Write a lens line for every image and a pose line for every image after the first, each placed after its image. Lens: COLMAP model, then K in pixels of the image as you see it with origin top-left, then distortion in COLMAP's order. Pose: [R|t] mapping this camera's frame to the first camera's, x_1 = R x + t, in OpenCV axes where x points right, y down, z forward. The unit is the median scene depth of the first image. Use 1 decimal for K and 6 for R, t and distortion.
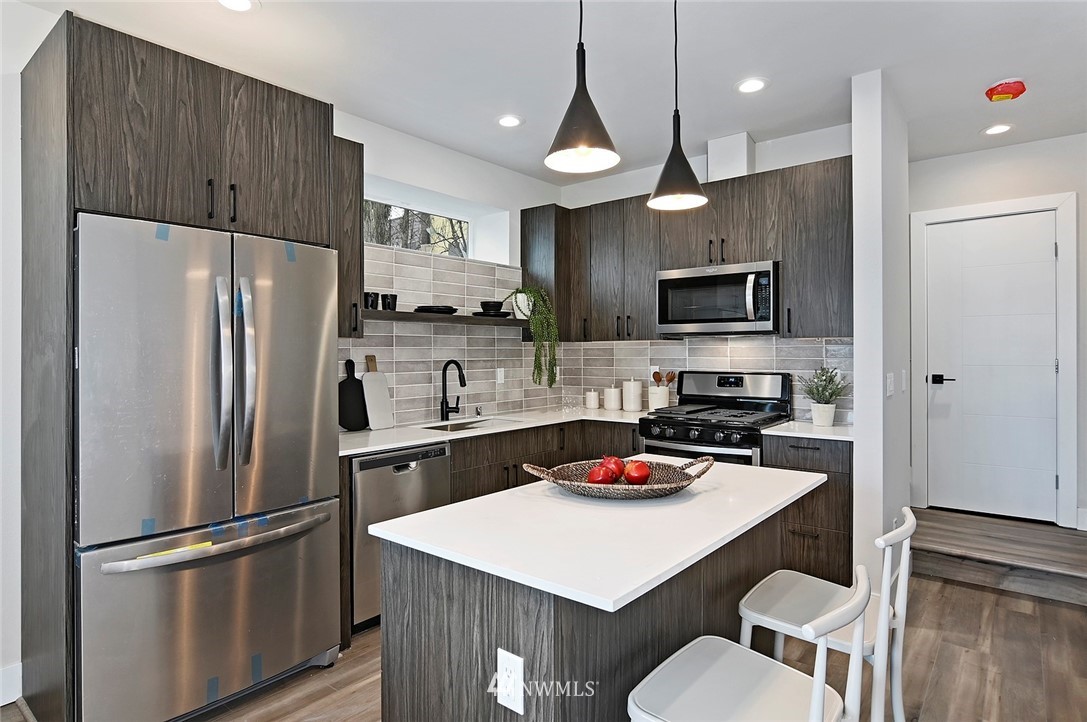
lens RADIAL K [[575.7, 0, 542.1], [0, 575.7, 341.7], [0, 0, 1]] dist [-0.014371, -0.000015]
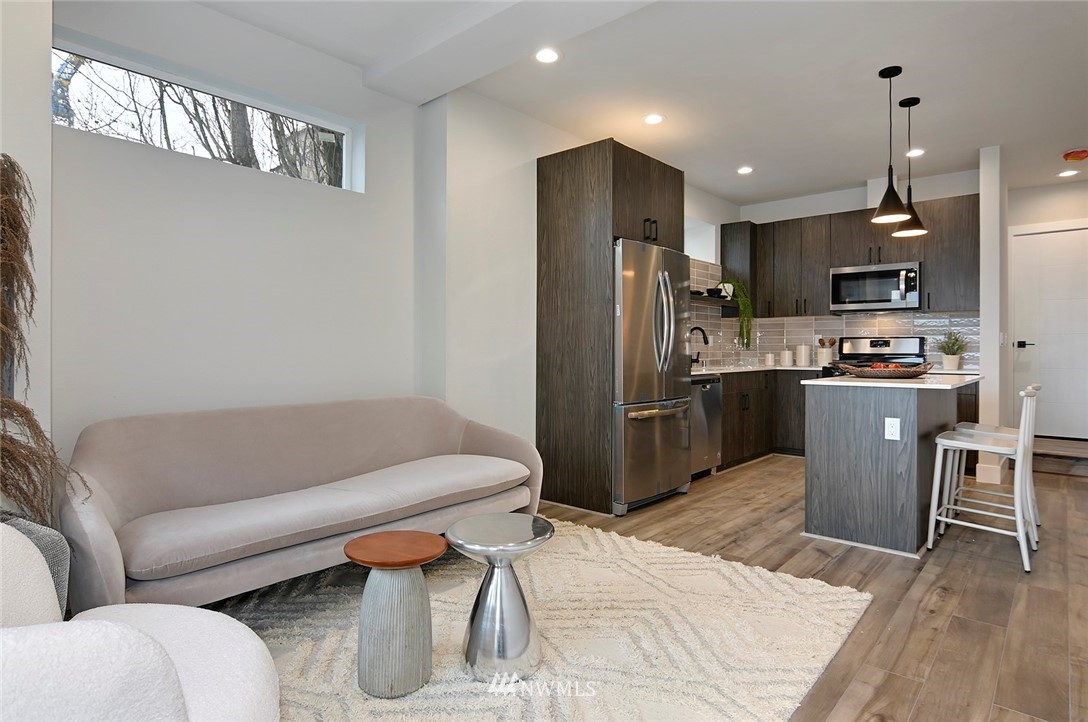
lens RADIAL K [[595.5, 0, 550.1], [0, 595.5, 343.1], [0, 0, 1]] dist [-0.011042, 0.000132]
pose [[0.999596, 0.006778, -0.027600, -0.475083], [-0.006659, 0.999968, 0.004375, 0.067024], [0.027629, -0.004189, 0.999609, -0.539811]]
